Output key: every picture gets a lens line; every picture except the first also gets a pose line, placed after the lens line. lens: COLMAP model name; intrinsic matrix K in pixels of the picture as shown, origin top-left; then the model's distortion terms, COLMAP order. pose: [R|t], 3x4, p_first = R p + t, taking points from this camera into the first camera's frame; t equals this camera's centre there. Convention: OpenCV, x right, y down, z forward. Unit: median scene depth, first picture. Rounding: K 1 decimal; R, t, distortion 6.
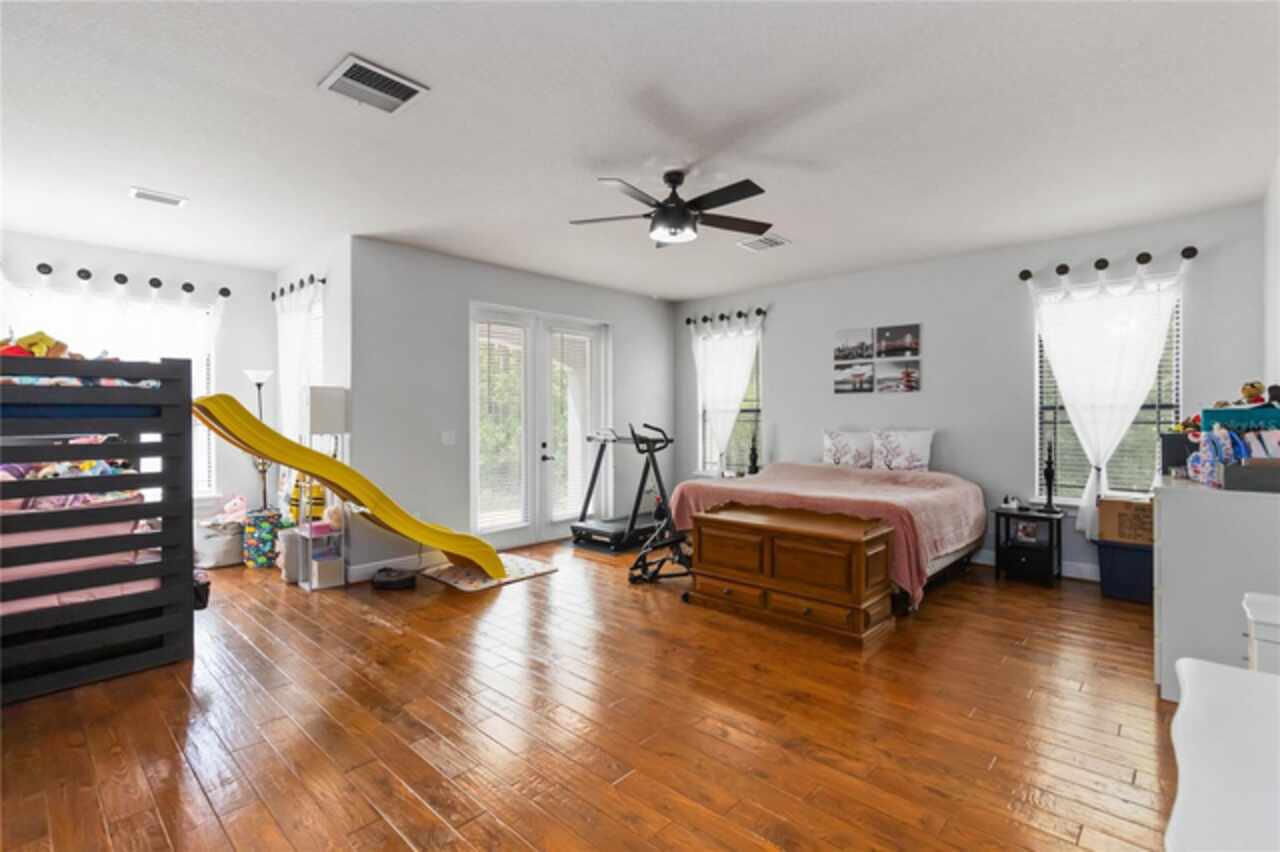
lens RADIAL K [[596.2, 0, 639.4], [0, 596.2, 425.3], [0, 0, 1]] dist [-0.003517, -0.001090]
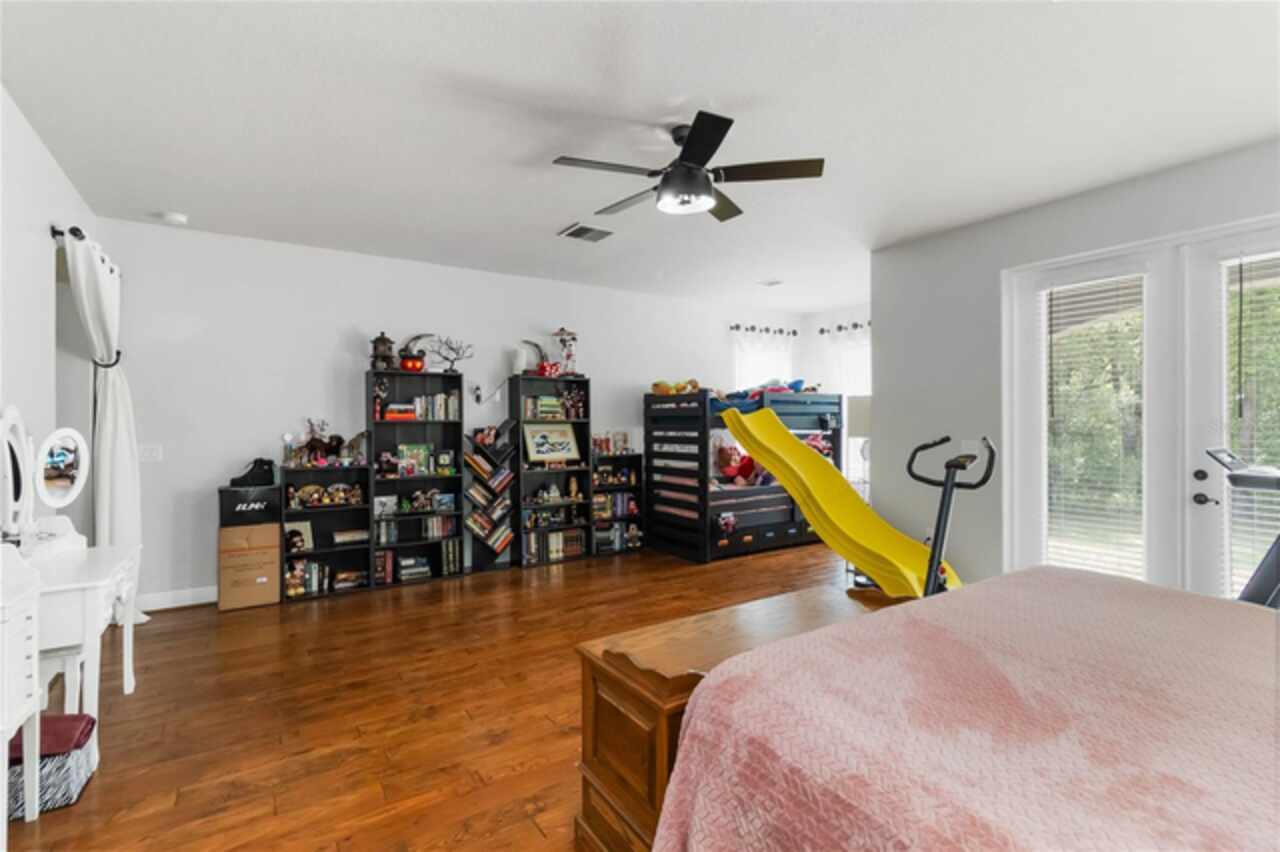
lens RADIAL K [[596.2, 0, 640.9], [0, 596.2, 418.5], [0, 0, 1]] dist [-0.003517, -0.001090]
pose [[-0.250887, 0.004609, -0.968005, 0.983864], [-0.004990, 0.999969, 0.006055, -0.037339], [0.968003, 0.006349, -0.250856, 1.297341]]
